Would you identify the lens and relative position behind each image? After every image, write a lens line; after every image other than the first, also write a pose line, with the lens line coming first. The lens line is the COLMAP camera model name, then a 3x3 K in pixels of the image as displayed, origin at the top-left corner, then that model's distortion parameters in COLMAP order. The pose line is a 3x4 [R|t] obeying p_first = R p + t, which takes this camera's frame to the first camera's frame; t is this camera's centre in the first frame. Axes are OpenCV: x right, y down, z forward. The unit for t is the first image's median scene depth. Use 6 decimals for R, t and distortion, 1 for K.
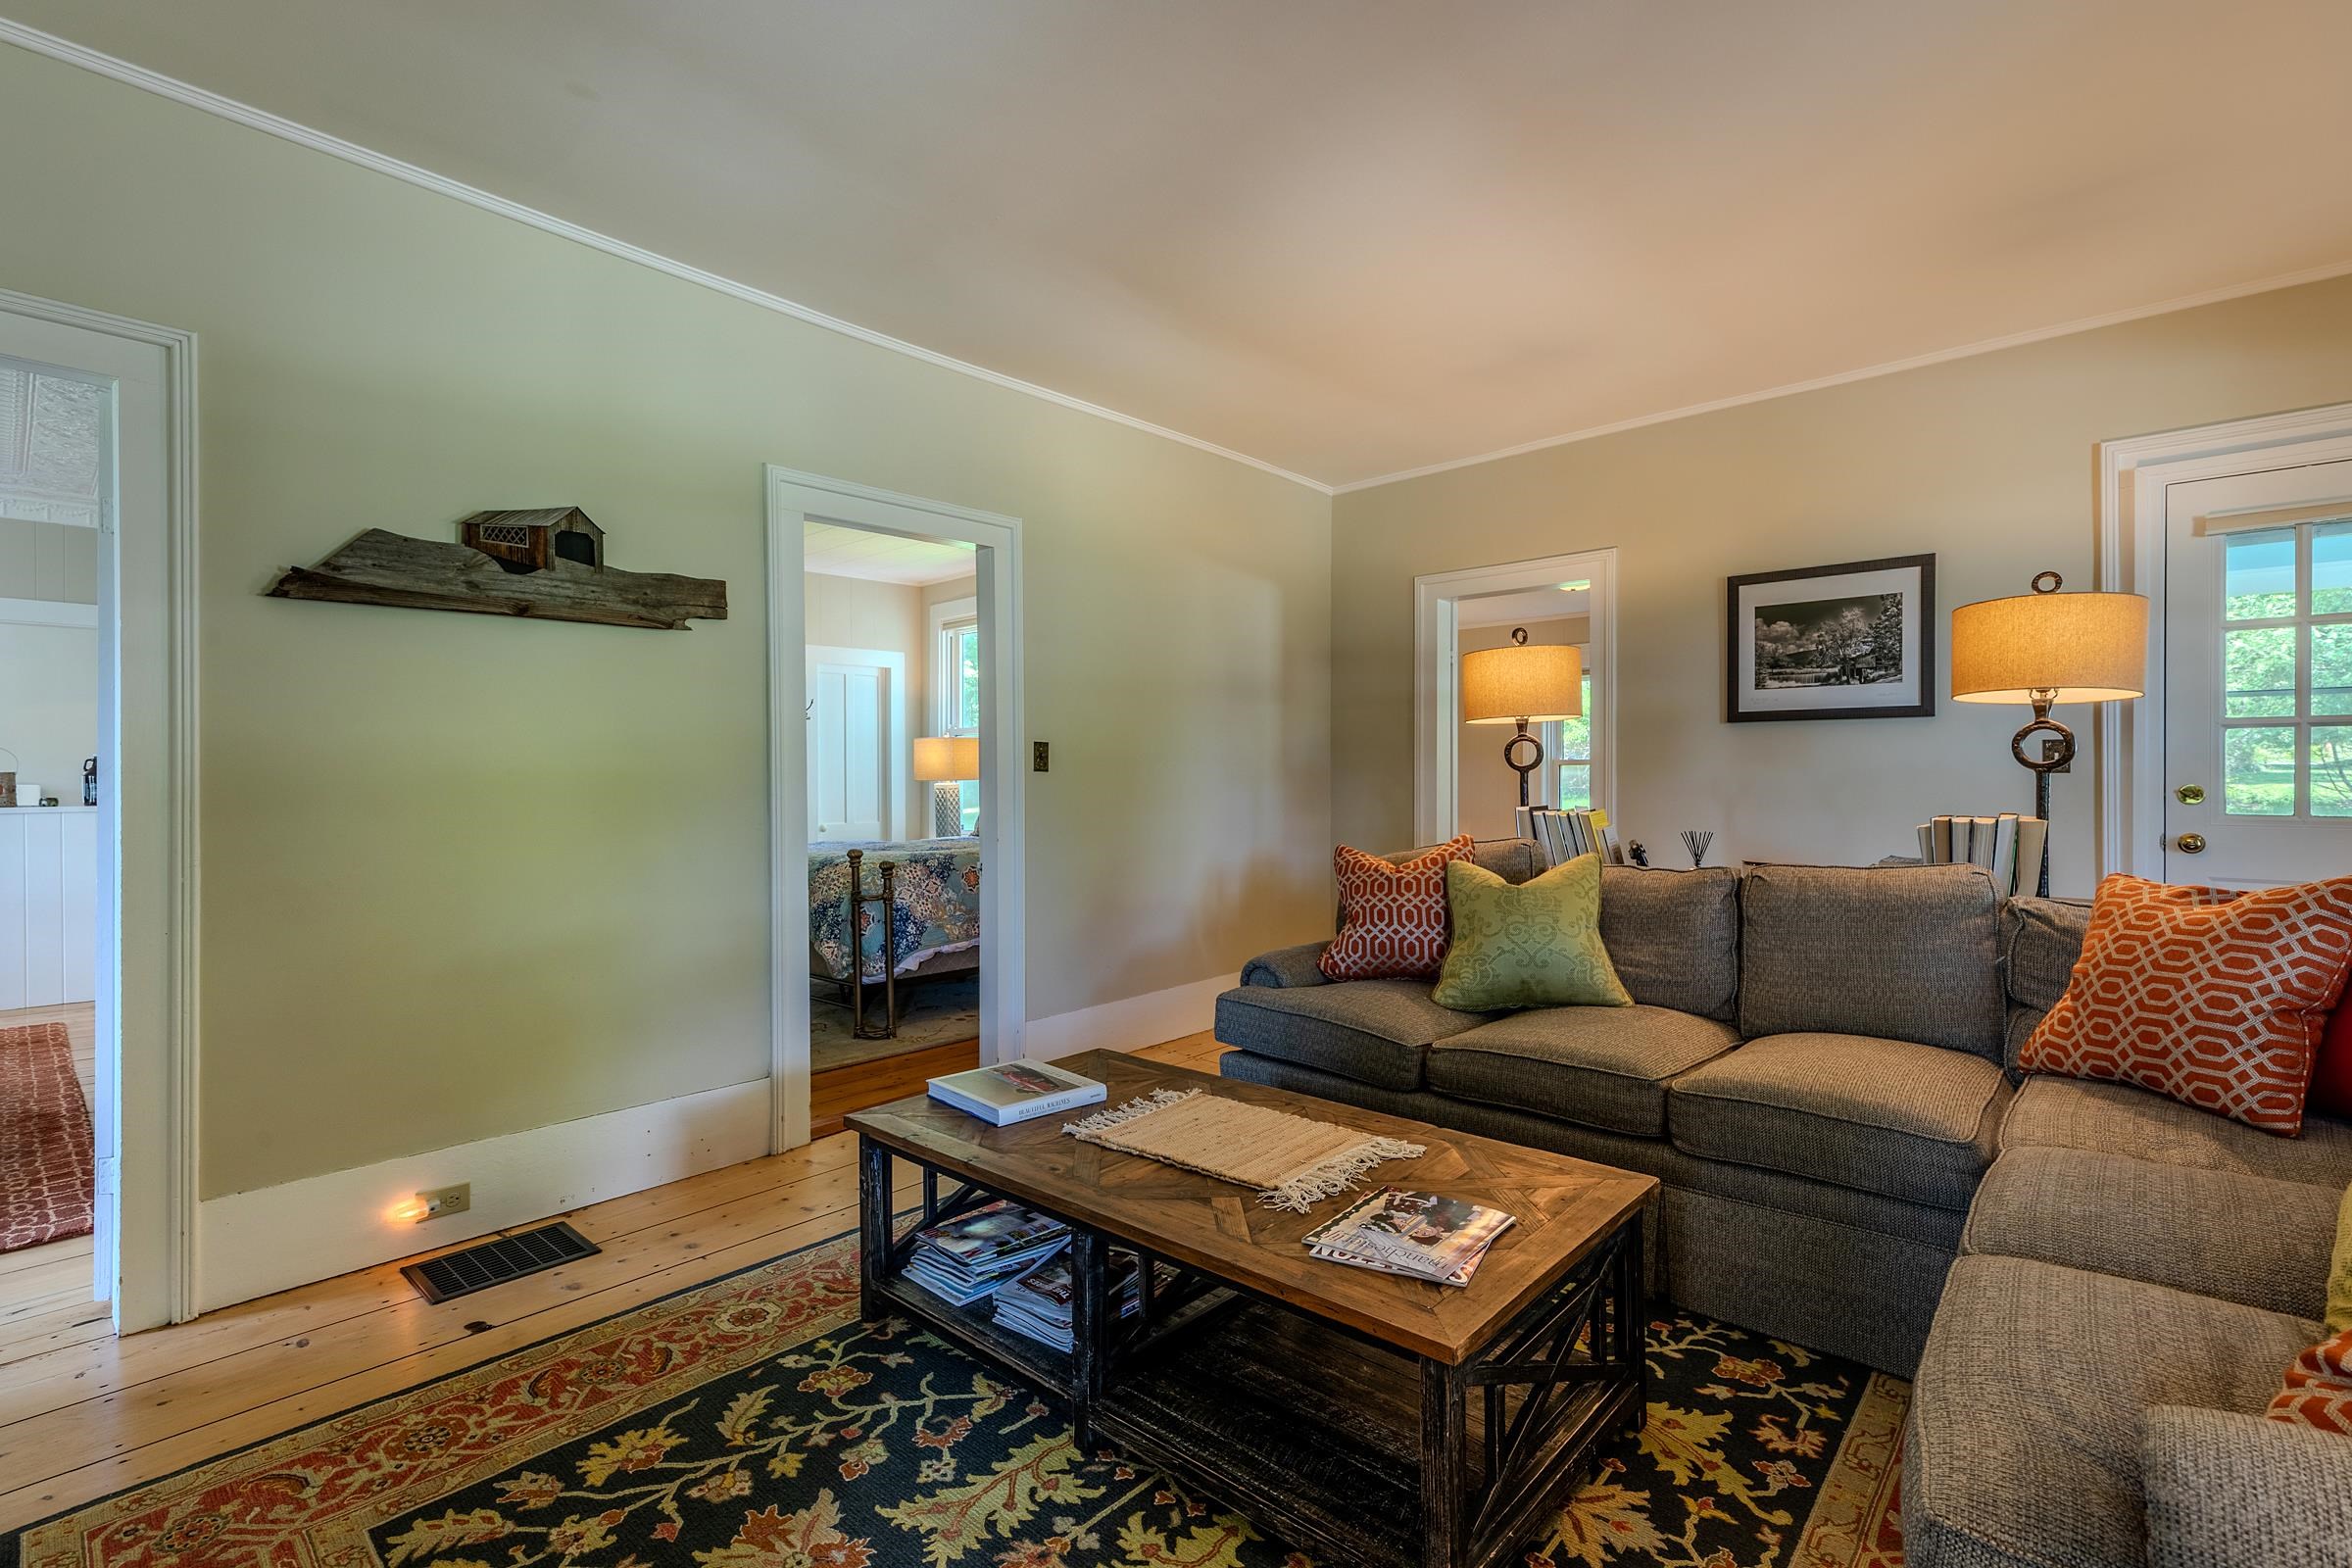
lens RADIAL K [[1067.0, 0, 1182.8], [0, 1067.0, 791.3], [0, 0, 1]] dist [0.004644, 0.000744]
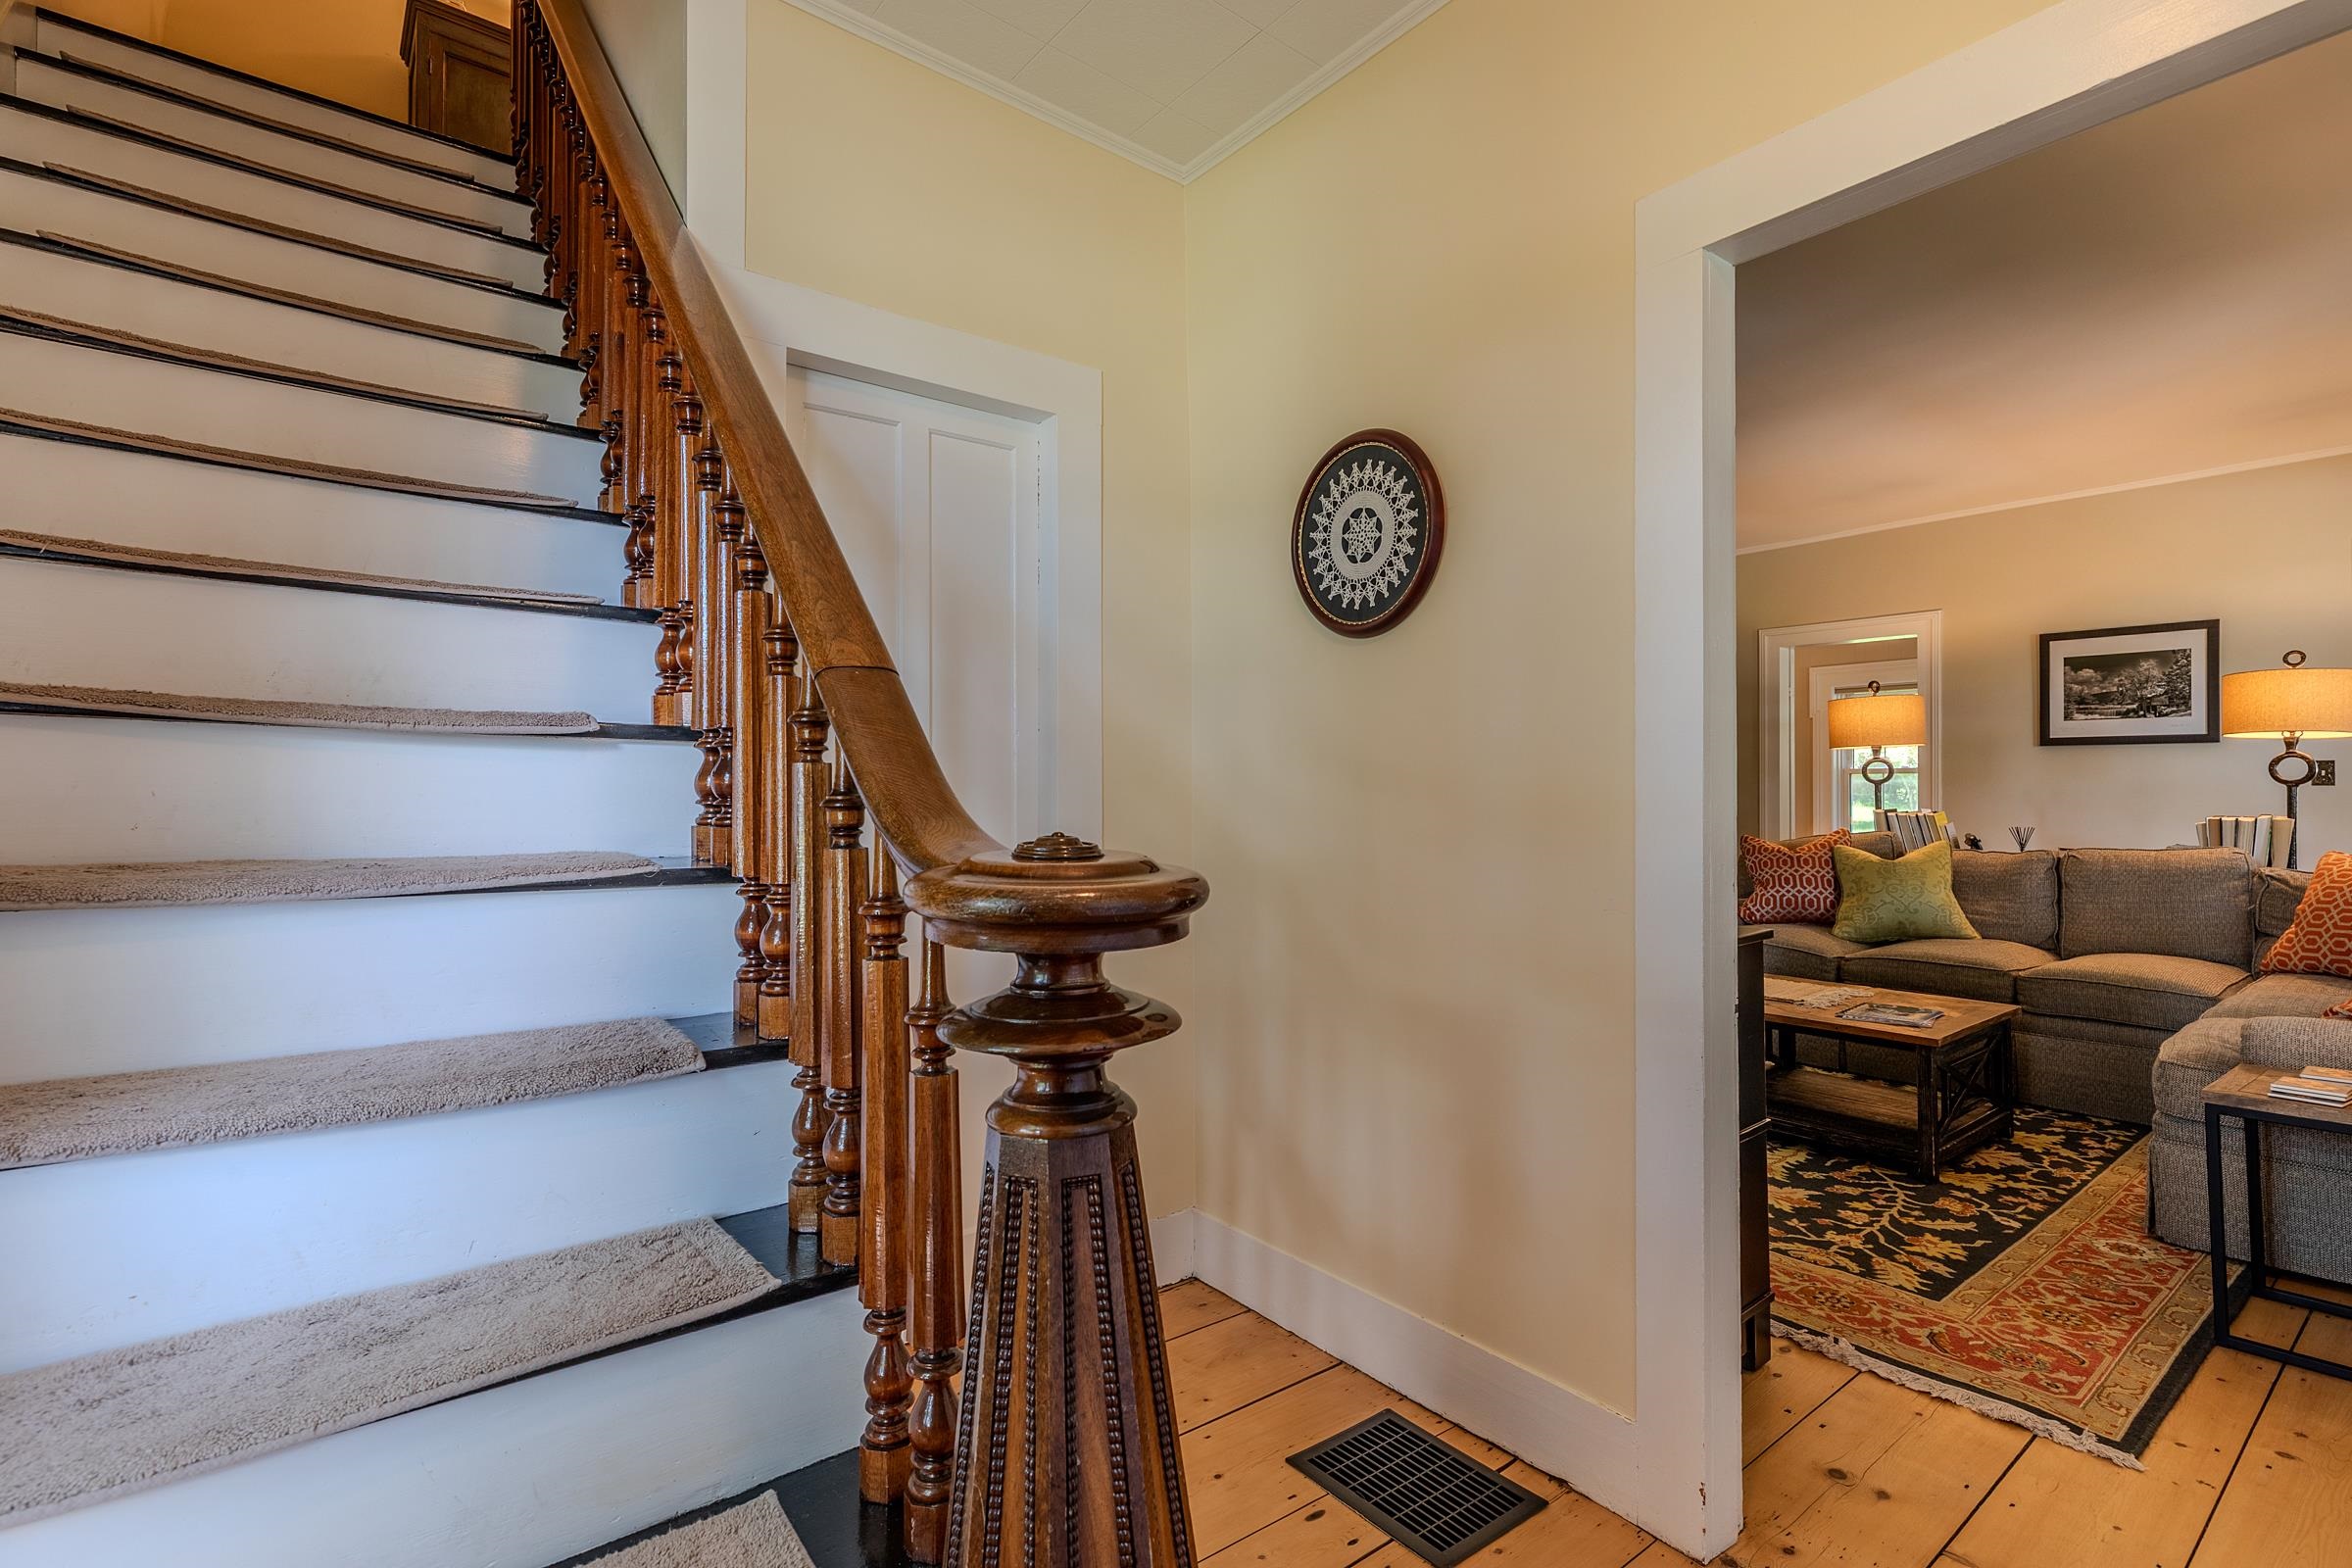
lens RADIAL K [[1067.0, 0, 1194.8], [0, 1067.0, 788.3], [0, 0, 1]] dist [0.004644, 0.000744]
pose [[0.984149, -0.000123, -0.177345, -0.409442], [-0.001172, 0.999973, -0.007197, -0.002711], [0.177341, 0.007290, 0.984122, -0.700713]]
